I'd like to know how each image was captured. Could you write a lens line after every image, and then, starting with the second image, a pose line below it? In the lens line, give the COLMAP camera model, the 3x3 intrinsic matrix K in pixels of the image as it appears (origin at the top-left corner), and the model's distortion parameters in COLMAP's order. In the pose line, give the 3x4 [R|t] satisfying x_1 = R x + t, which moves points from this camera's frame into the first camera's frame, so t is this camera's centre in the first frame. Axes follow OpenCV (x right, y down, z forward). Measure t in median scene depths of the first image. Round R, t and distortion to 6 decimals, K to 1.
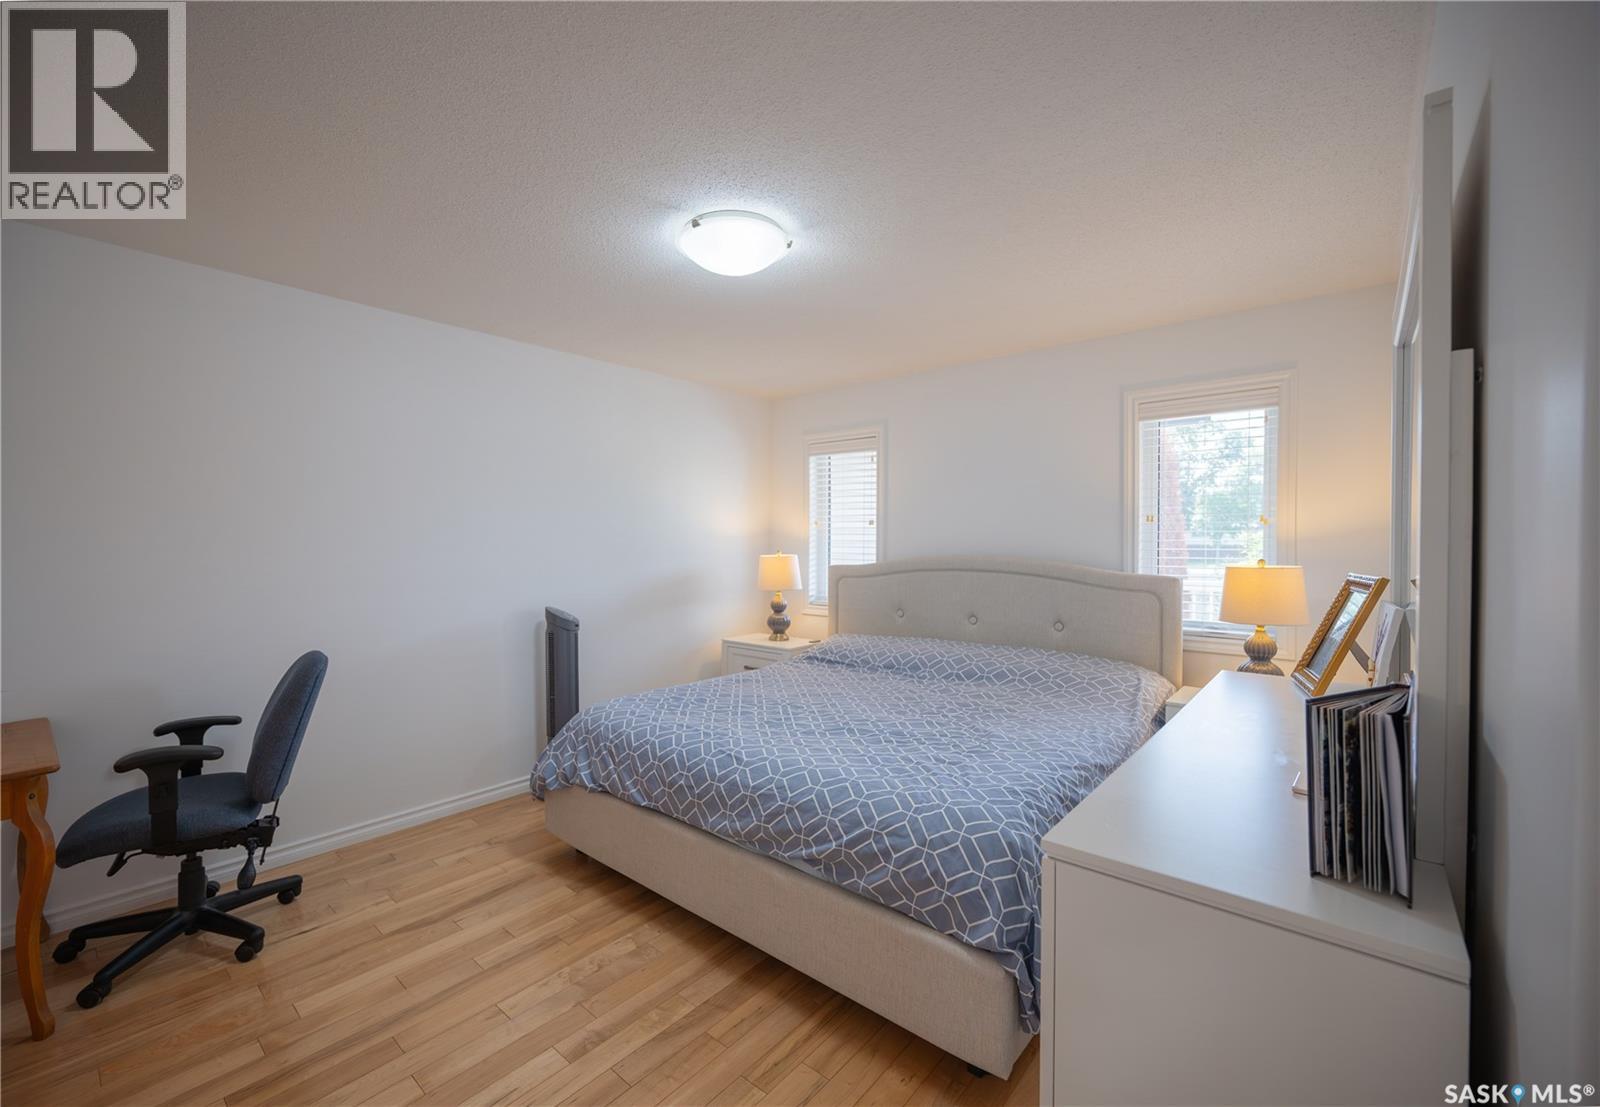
lens RADIAL K [[671.0, 0, 799.0], [0, 671.0, 546.2], [0, 0, 1]] dist [0.001760, 0.000042]
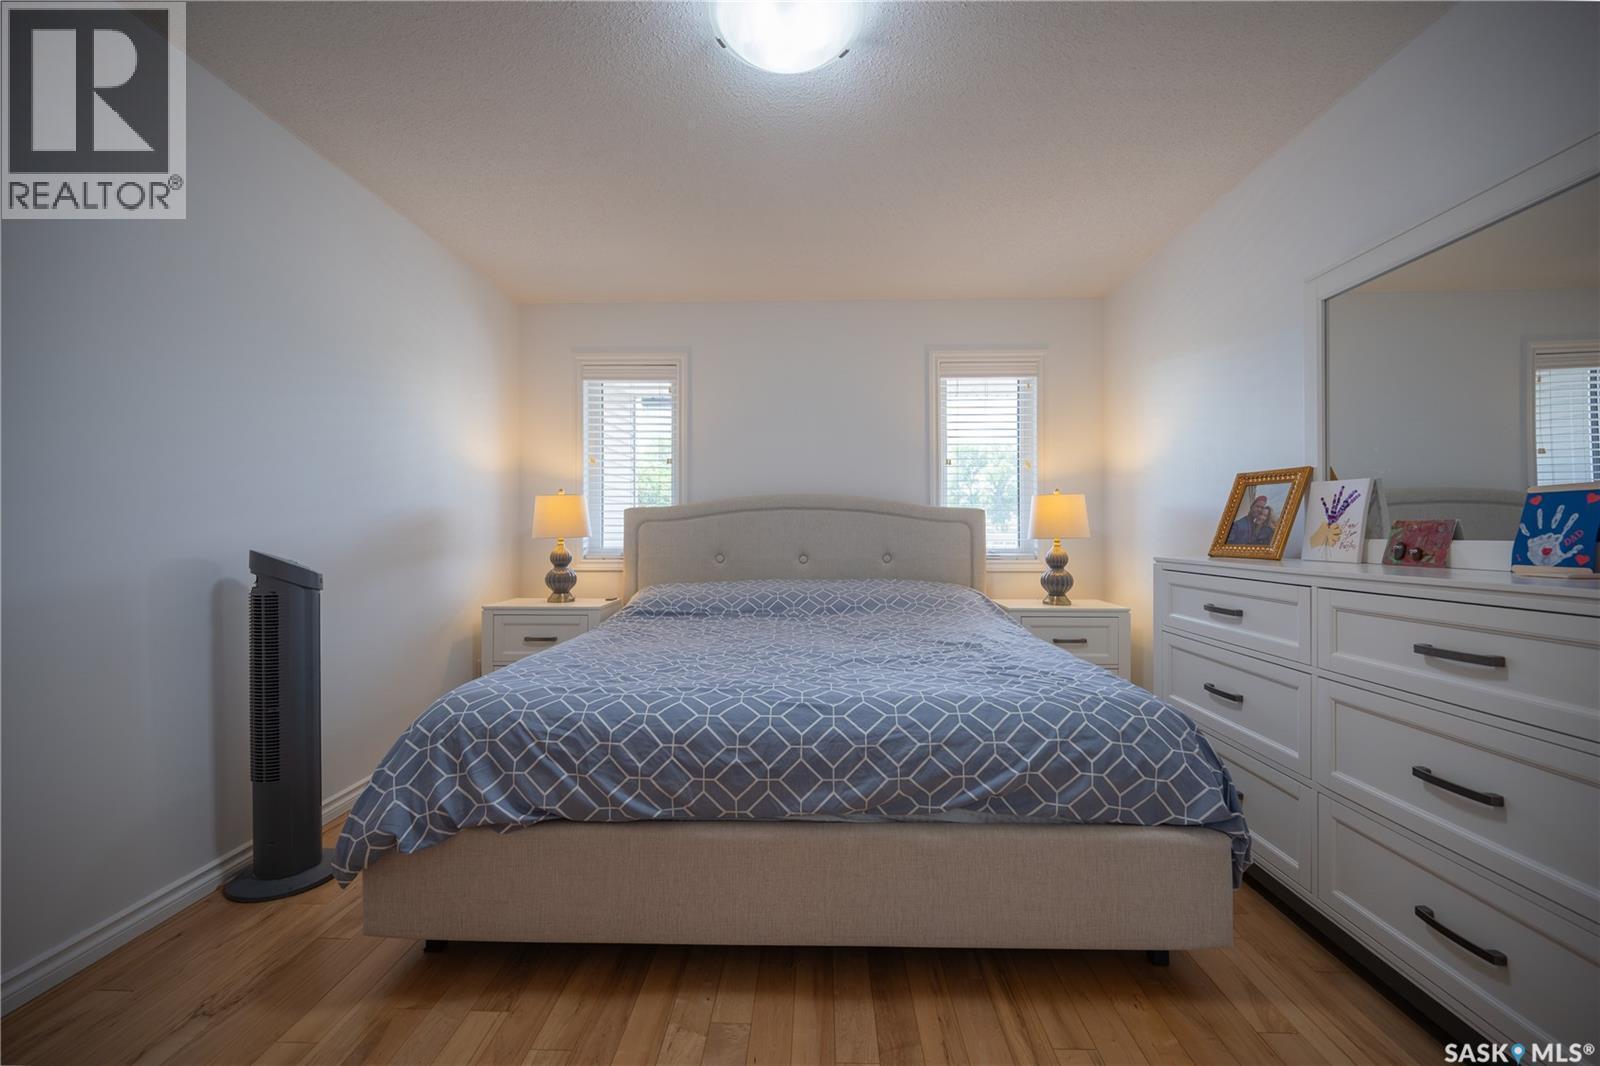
lens RADIAL K [[625.6, 0, 803.2], [0, 625.6, 530.7], [0, 0, 1]] dist [0.002458, 0.000387]
pose [[0.773855, -0.001654, 0.633360, -0.473671], [0.010360, 0.999896, -0.010047, 0.113961], [-0.633278, 0.014337, 0.773792, 0.419829]]
